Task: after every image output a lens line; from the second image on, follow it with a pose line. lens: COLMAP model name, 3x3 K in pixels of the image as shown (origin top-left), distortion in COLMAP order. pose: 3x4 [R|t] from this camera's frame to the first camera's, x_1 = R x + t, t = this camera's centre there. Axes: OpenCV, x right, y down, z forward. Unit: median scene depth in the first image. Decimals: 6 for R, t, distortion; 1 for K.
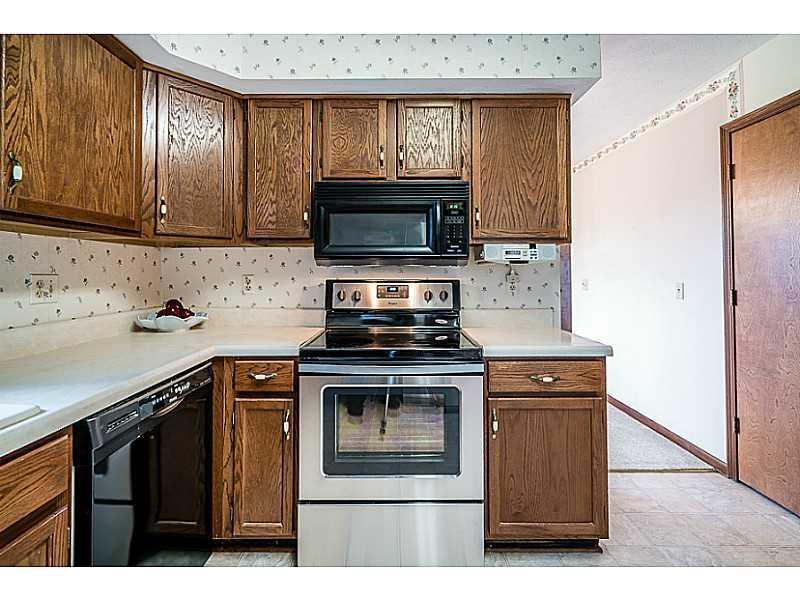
lens RADIAL K [[369.1, 0, 403.9], [0, 369.1, 271.4], [0, 0, 1]] dist [-0.000922, 0.001131]
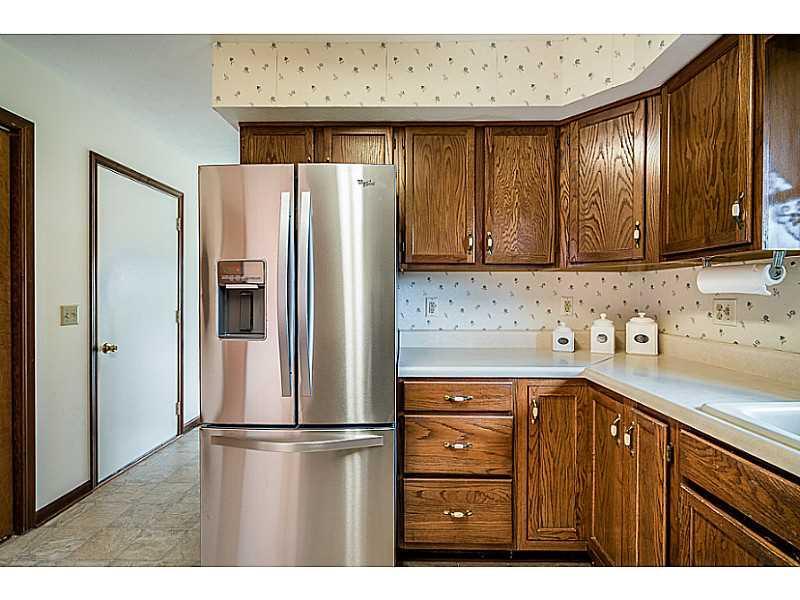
lens RADIAL K [[369.1, 0, 398.6], [0, 369.1, 296.0], [0, 0, 1]] dist [-0.000922, 0.001131]
pose [[-0.999852, -0.001219, 0.017183, -0.011392], [-0.001202, 0.999999, 0.001027, 0.000287], [-0.017184, 0.001006, -0.999852, 0.583583]]
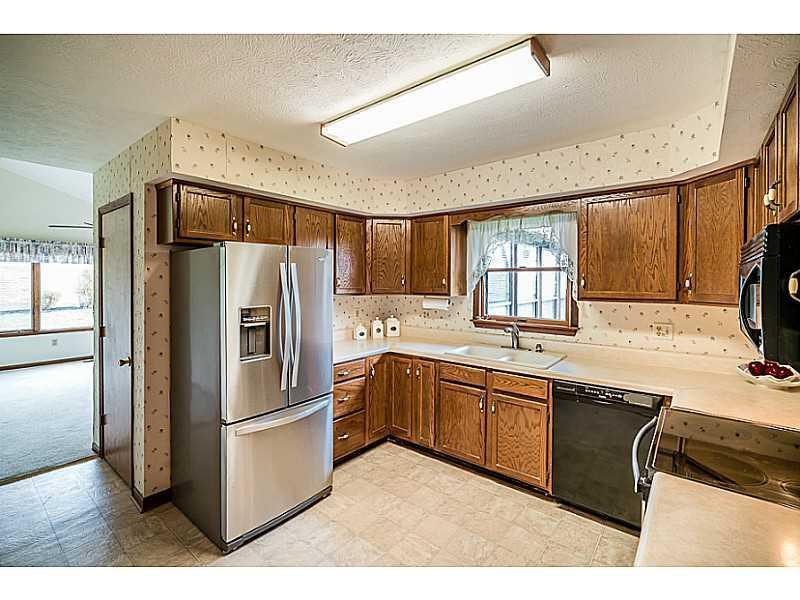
lens RADIAL K [[369.1, 0, 403.6], [0, 369.1, 283.2], [0, 0, 1]] dist [-0.000922, 0.001131]
pose [[-0.630520, 0.005587, -0.776153, 0.933664], [0.000305, 0.999976, 0.006951, -0.155207], [0.776173, 0.004146, -0.630507, 0.907778]]
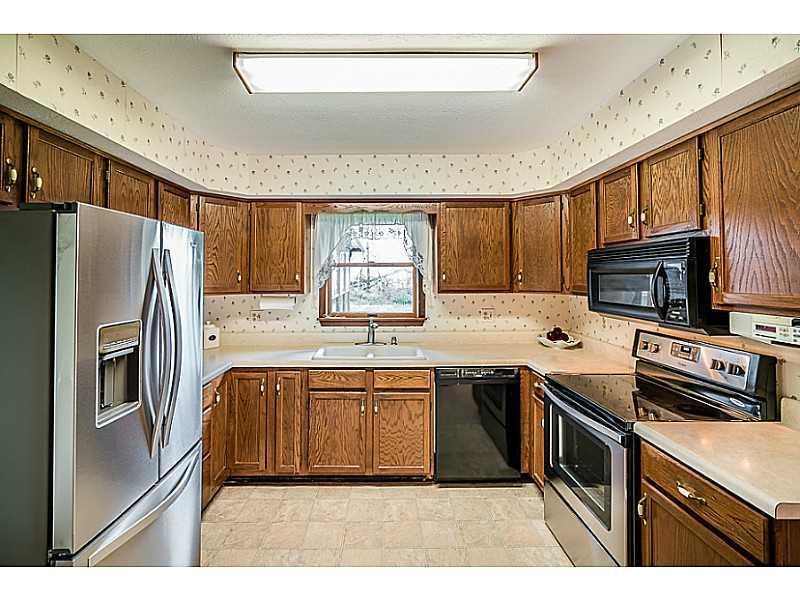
lens RADIAL K [[369.1, 0, 378.6], [0, 369.1, 268.1], [0, 0, 1]] dist [-0.000922, 0.001131]
pose [[-0.002295, -0.021441, -0.999767, 0.992053], [0.006252, 0.999750, -0.021455, -0.153697], [0.999978, -0.006300, -0.002160, 0.275112]]
